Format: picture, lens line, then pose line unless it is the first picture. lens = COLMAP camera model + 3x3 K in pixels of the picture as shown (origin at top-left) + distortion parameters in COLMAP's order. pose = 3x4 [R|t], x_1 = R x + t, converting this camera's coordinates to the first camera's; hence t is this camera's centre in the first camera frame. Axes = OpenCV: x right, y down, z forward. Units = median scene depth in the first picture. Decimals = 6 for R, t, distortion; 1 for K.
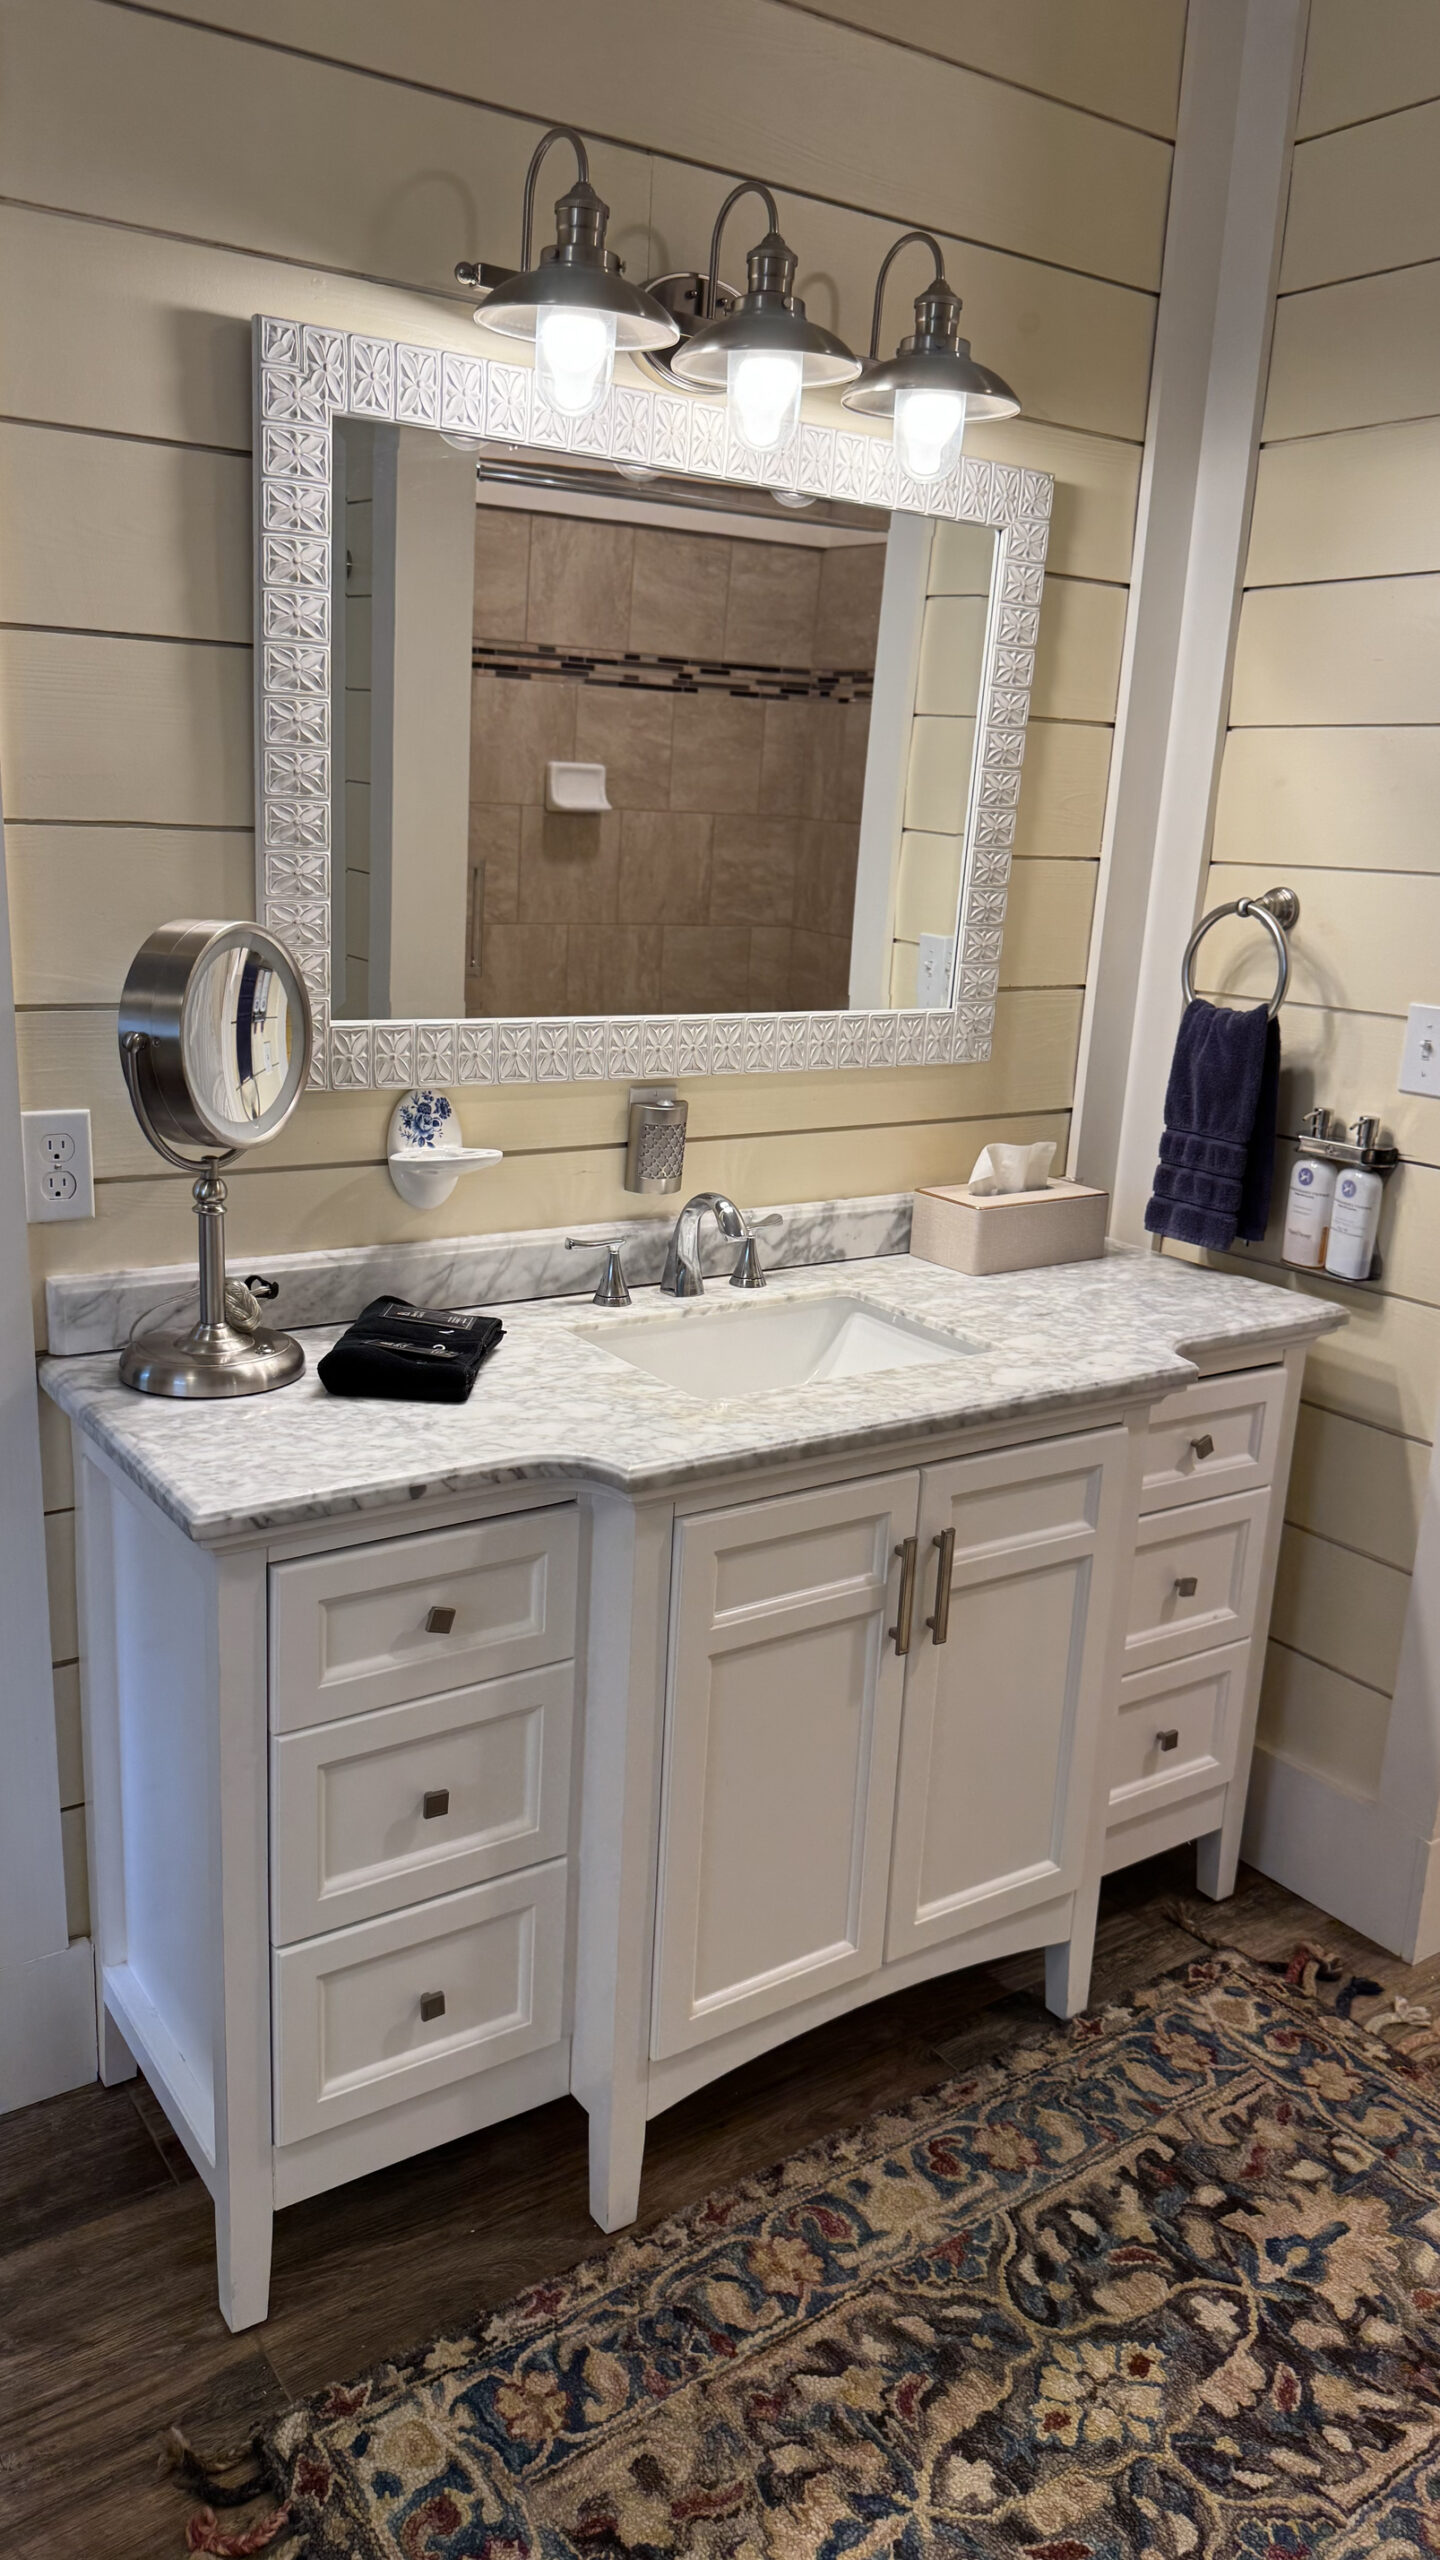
lens RADIAL K [[1798.1, 0, 721.1], [0, 1798.1, 1274.2], [0, 0, 1]] dist [0.018425, -0.040266]
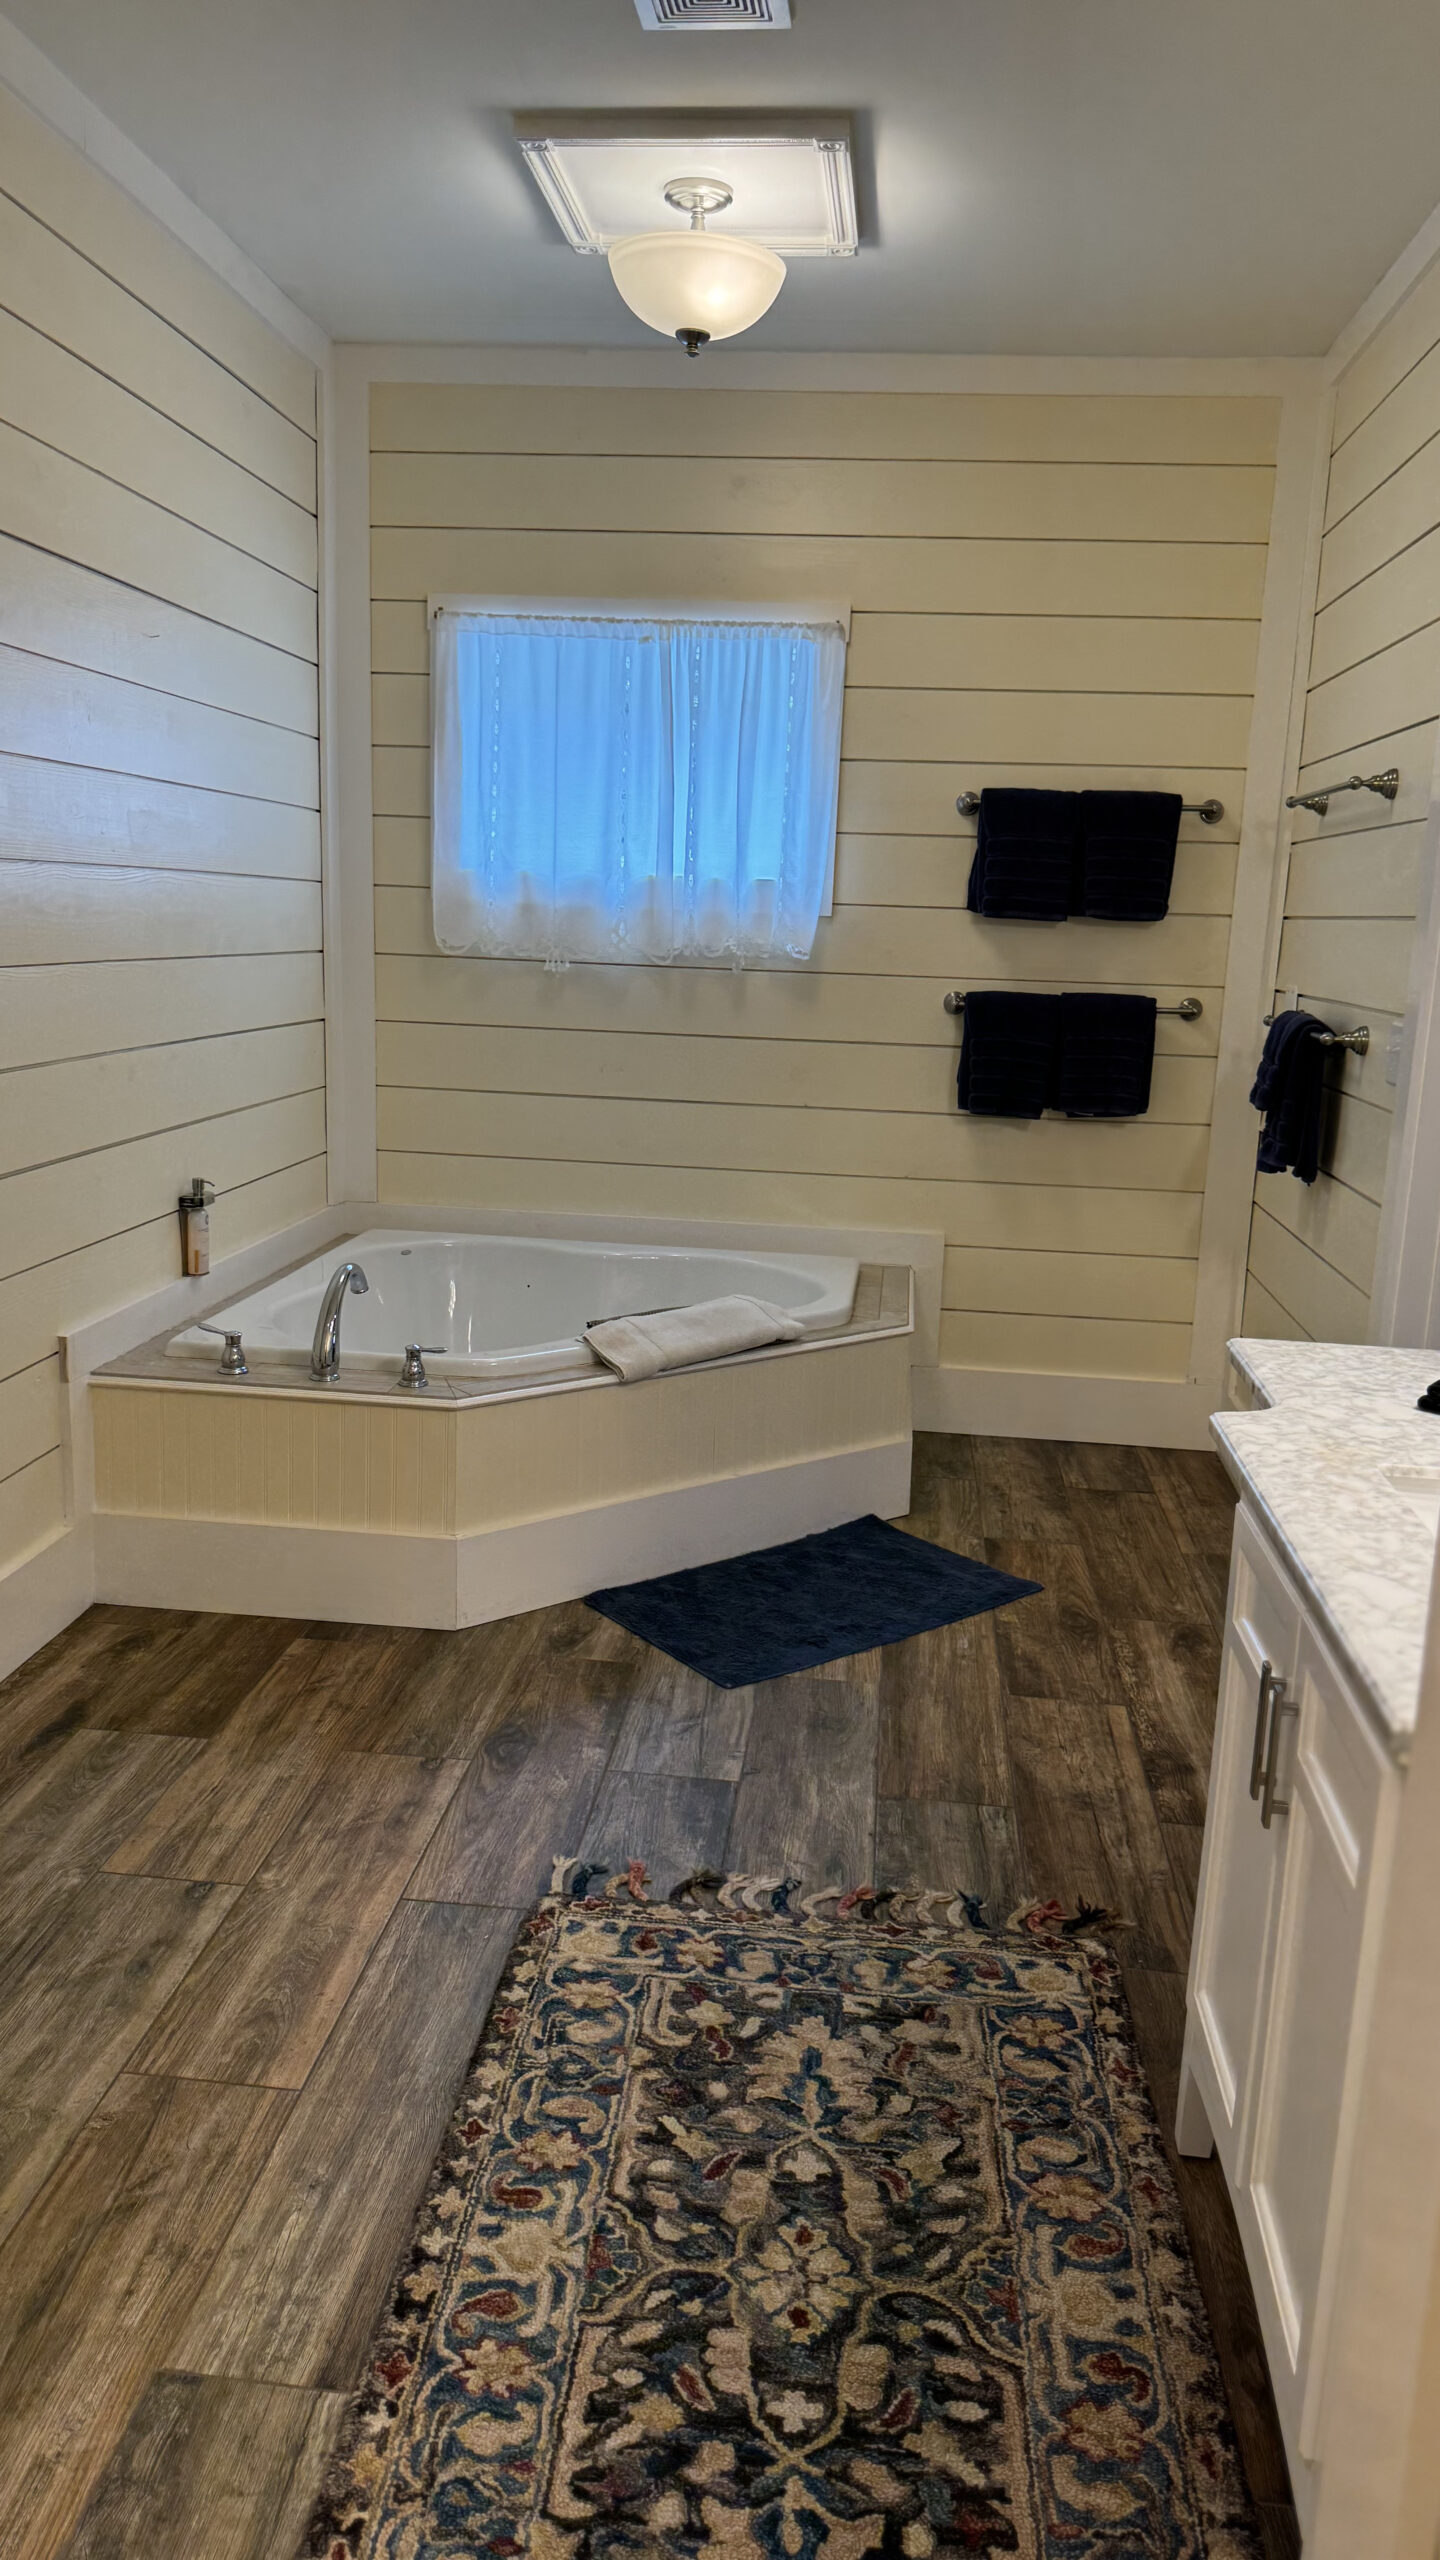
lens RADIAL K [[1798.1, 0, 685.3], [0, 1798.1, 1268.6], [0, 0, 1]] dist [0.018425, -0.040266]
pose [[-0.658297, 0.079582, -0.748540, 0.945510], [-0.252964, 0.913178, 0.319553, -0.240331], [0.708981, 0.399715, -0.581011, 1.242436]]
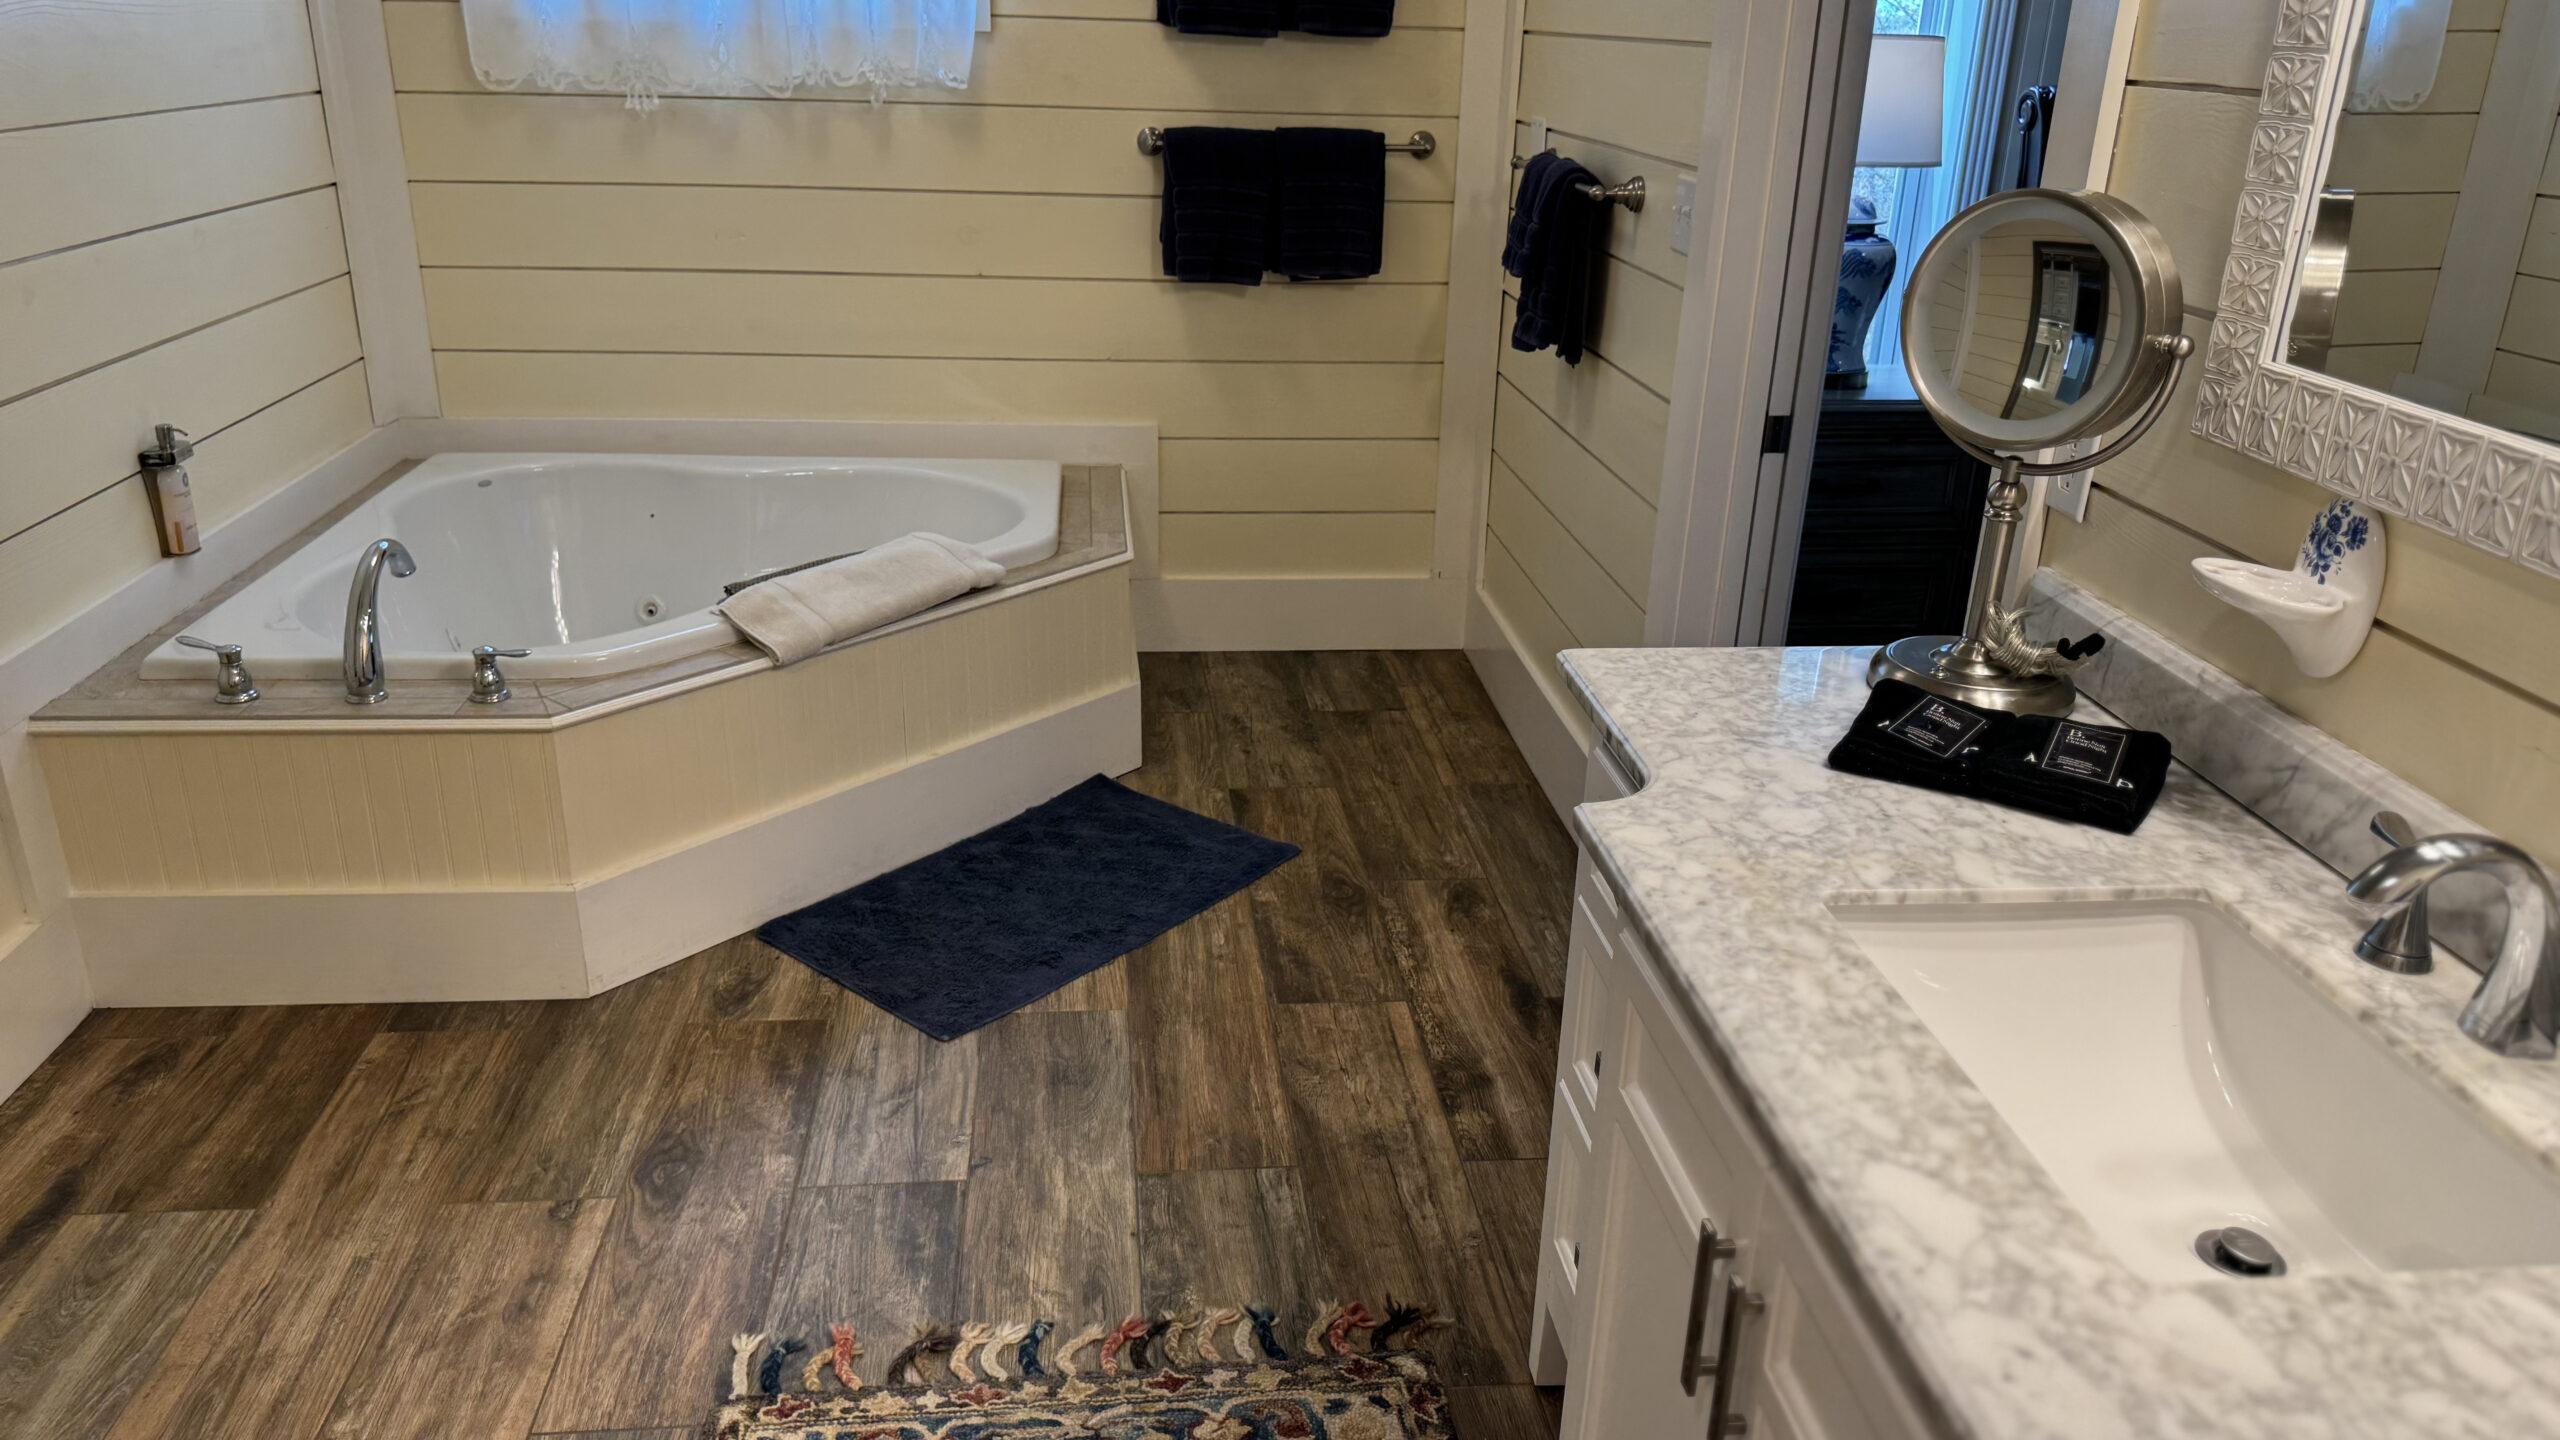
lens RADIAL K [[1798.1, 0, 1291.0], [0, 1798.1, 743.3], [0, 0, 1]] dist [0.018425, -0.040266]
pose [[-0.468845, 0.276215, -0.838981, 0.651055], [-0.271817, 0.858634, 0.434583, -0.226370], [0.840417, 0.431802, -0.327486, 1.018574]]
